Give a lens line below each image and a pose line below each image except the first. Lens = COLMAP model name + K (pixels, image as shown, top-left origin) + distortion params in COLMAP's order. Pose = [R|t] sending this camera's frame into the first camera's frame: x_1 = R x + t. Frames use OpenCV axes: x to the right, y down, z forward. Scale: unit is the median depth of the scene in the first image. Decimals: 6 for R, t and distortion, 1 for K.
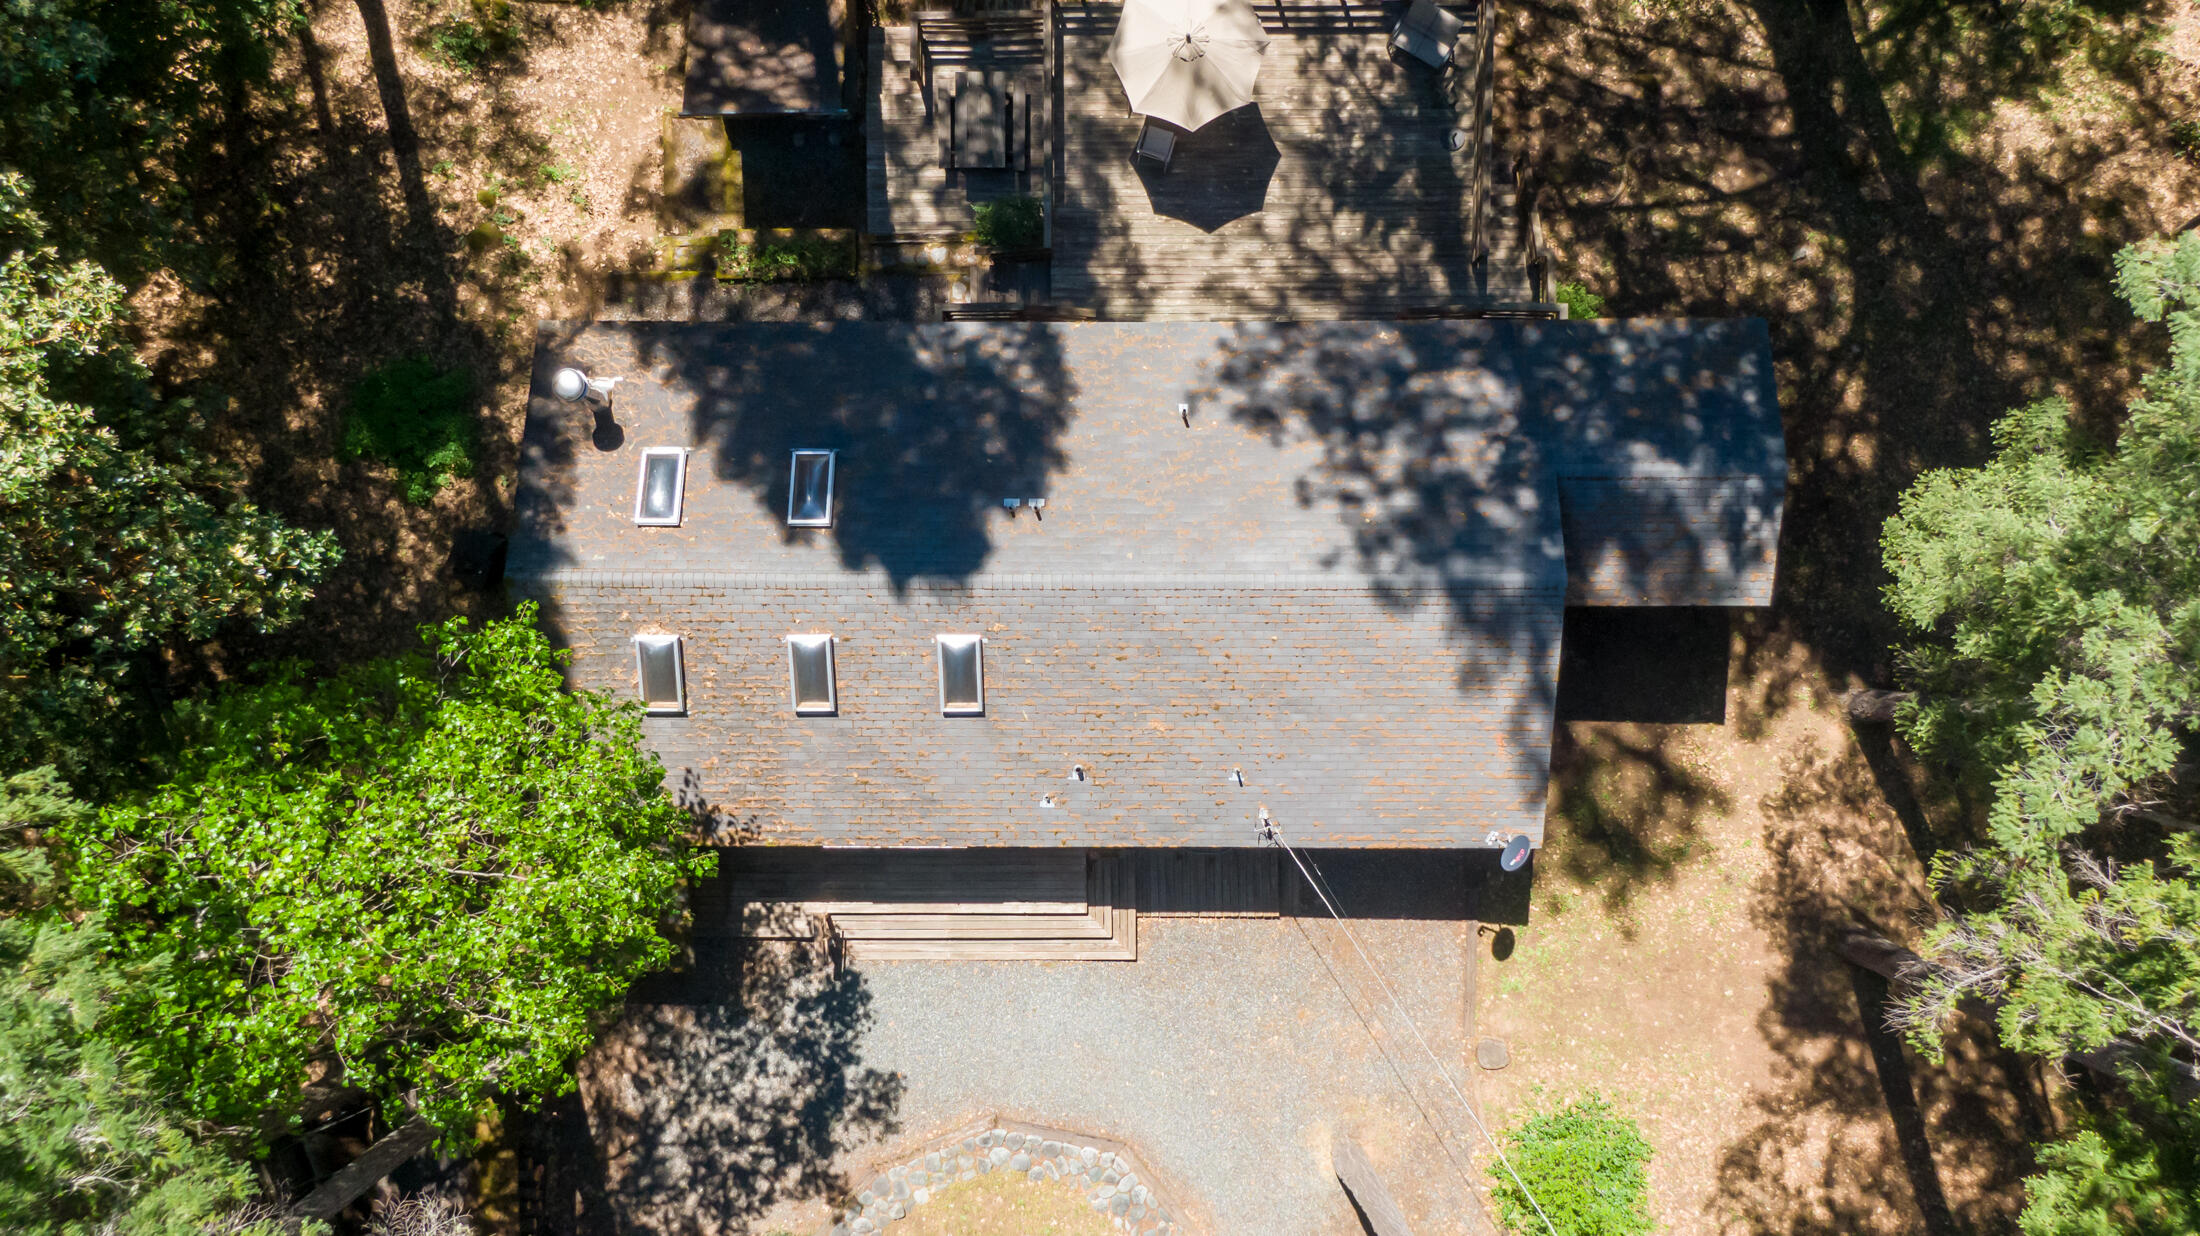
lens RADIAL K [[1565.2, 0, 1100.0], [0, 1565.2, 618.0], [0, 0, 1]] dist [0.039311, -0.004190]
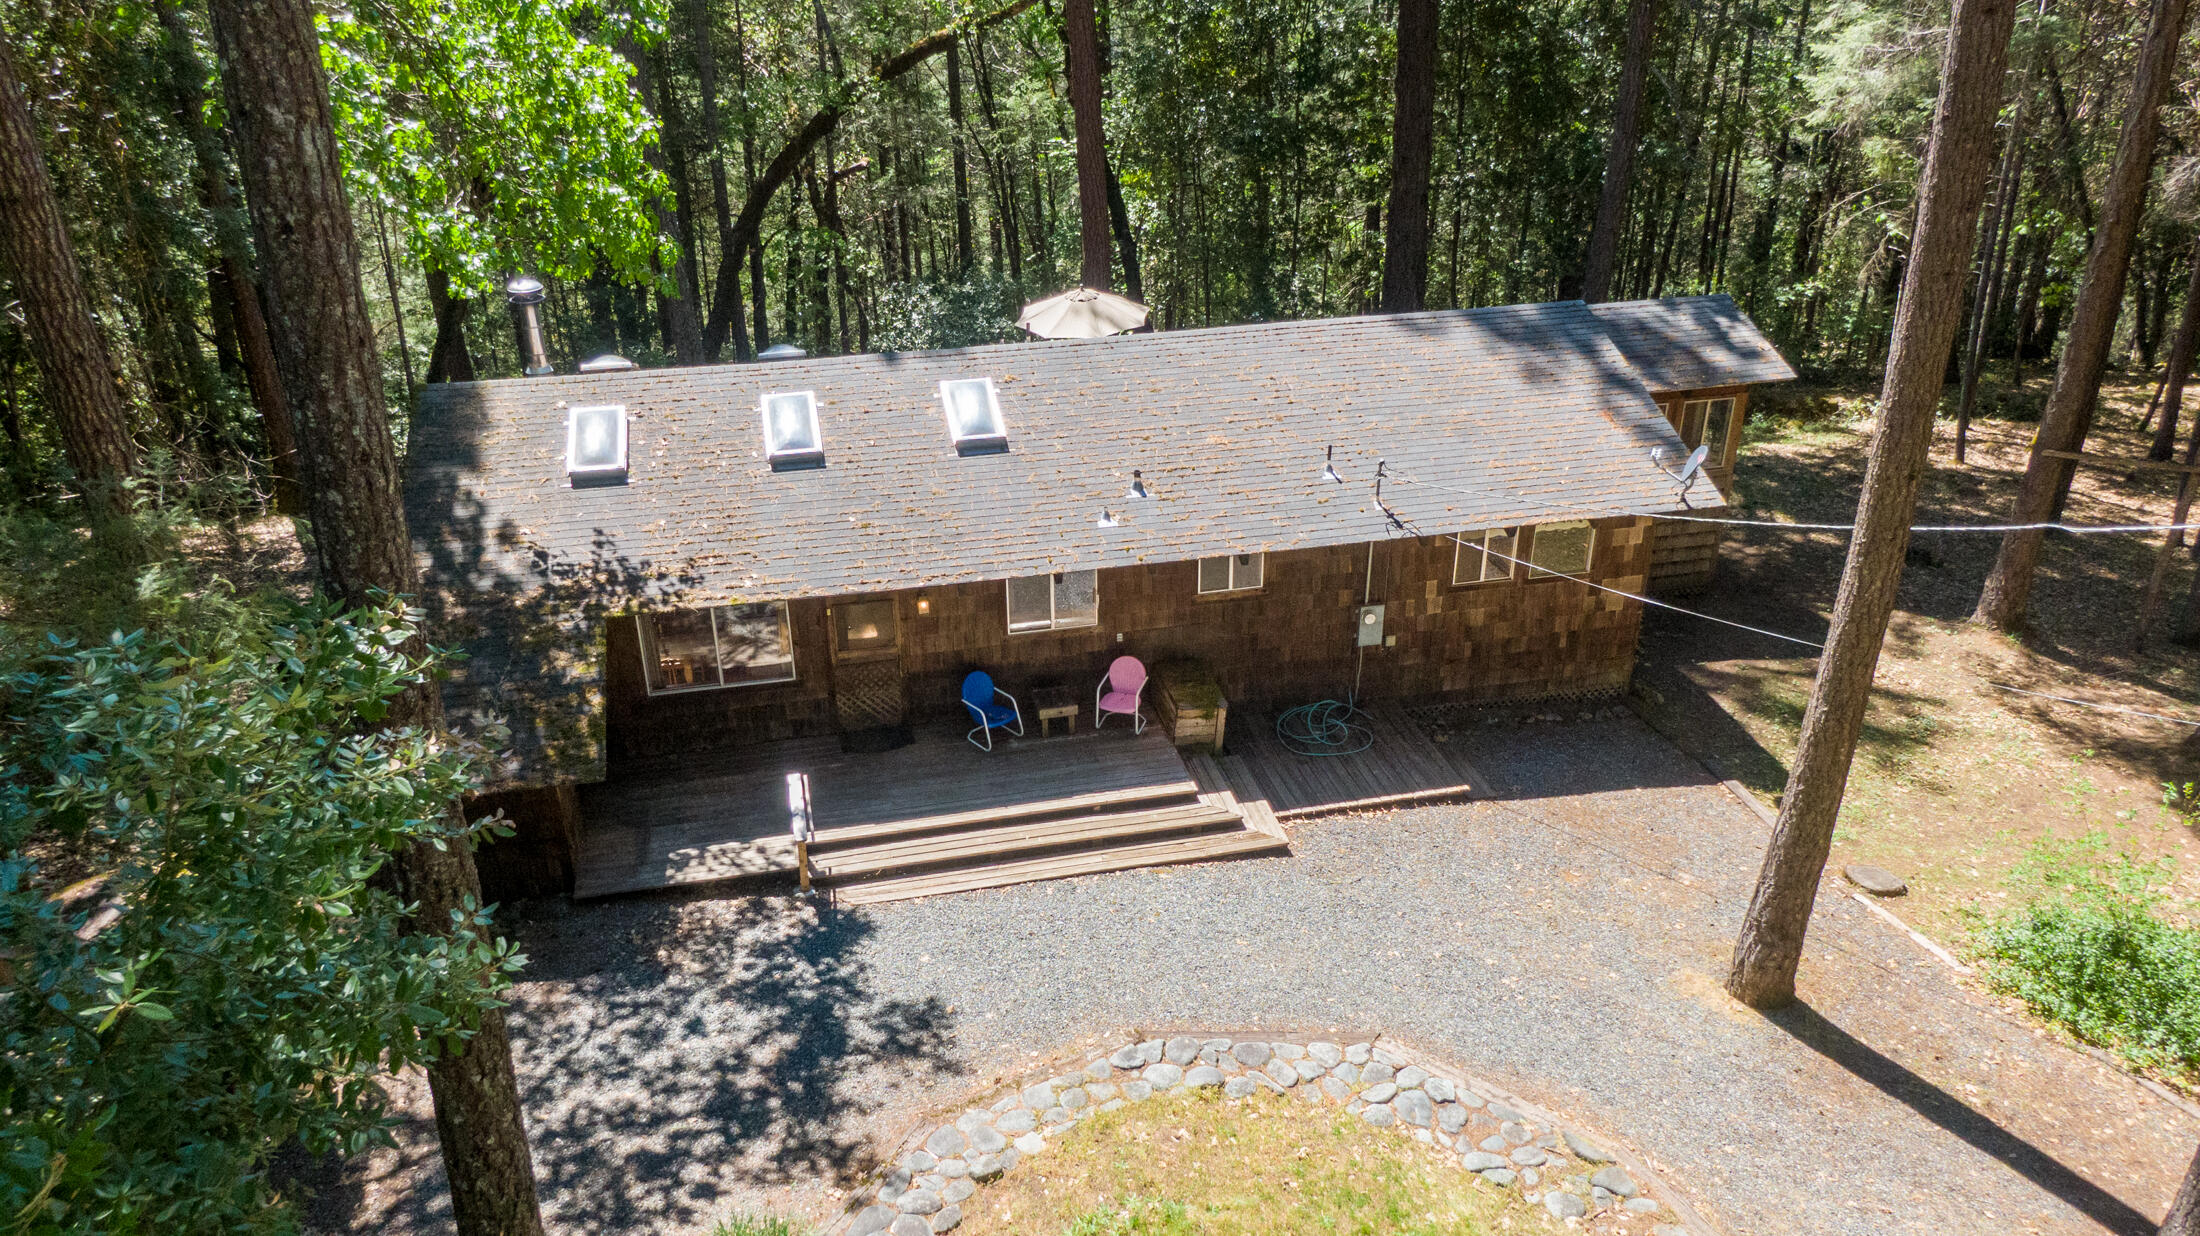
lens RADIAL K [[1565.2, 0, 1100.0], [0, 1565.2, 618.0], [0, 0, 1]] dist [0.039311, -0.004190]
pose [[0.976660, -0.088912, 0.195527, -0.171244], [0.213614, 0.497324, -0.840856, 0.704649], [-0.022478, 0.862997, 0.504709, 0.597096]]
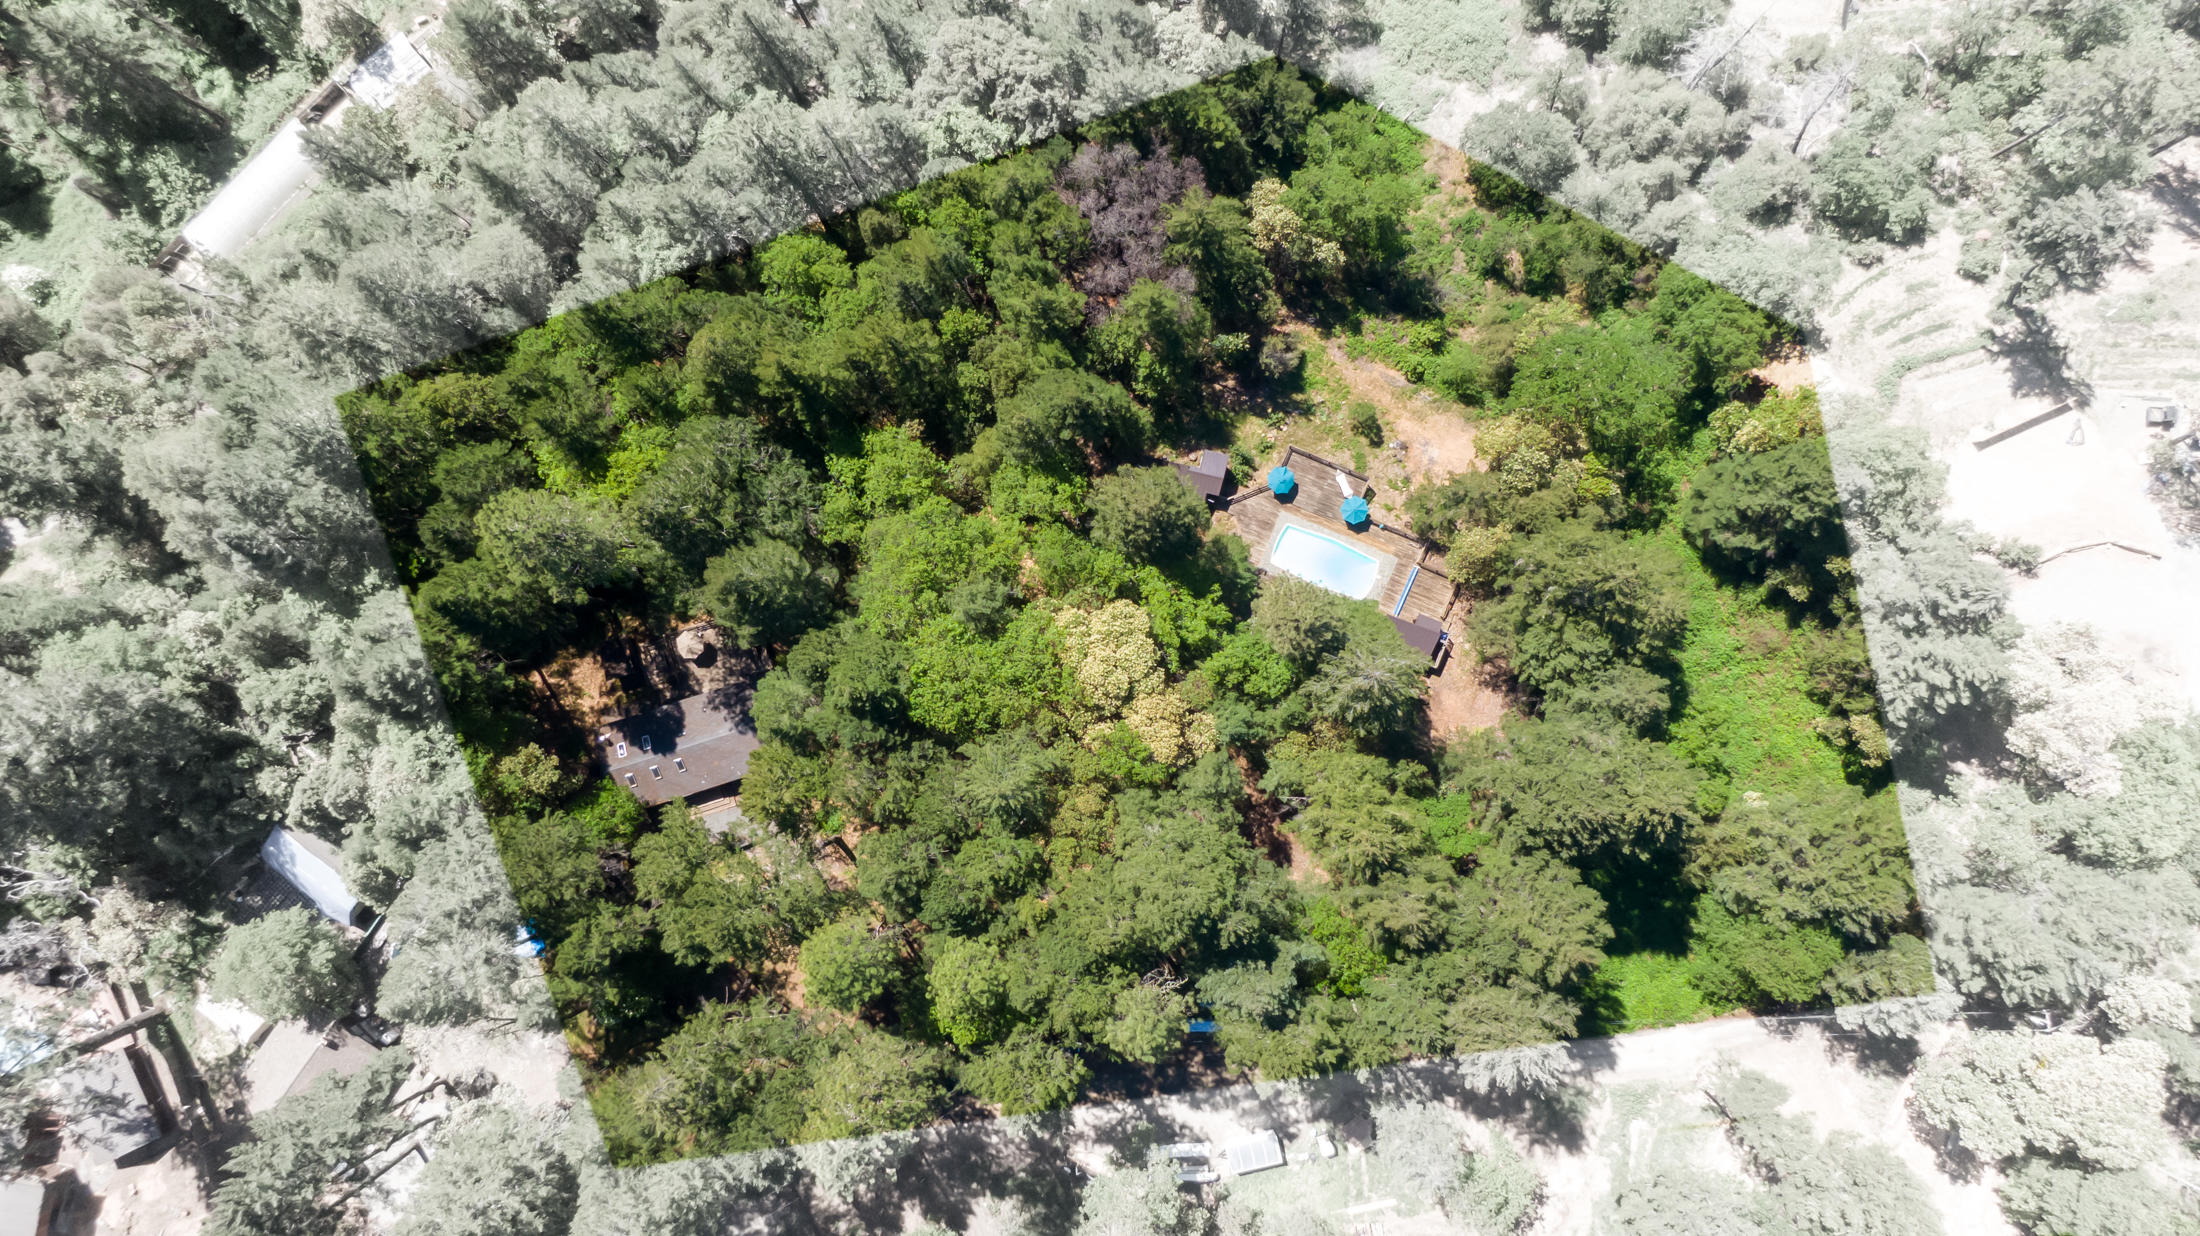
lens RADIAL K [[1591.0, 0, 1100.0], [0, 1591.0, 618.0], [0, 0, 1]] dist [0.100709, -0.002239]
pose [[0.953882, -0.299924, -0.012415, 1.455021], [0.299959, 0.953951, 0.001051, -0.021644], [0.011528, -0.004726, 0.999922, -4.399187]]
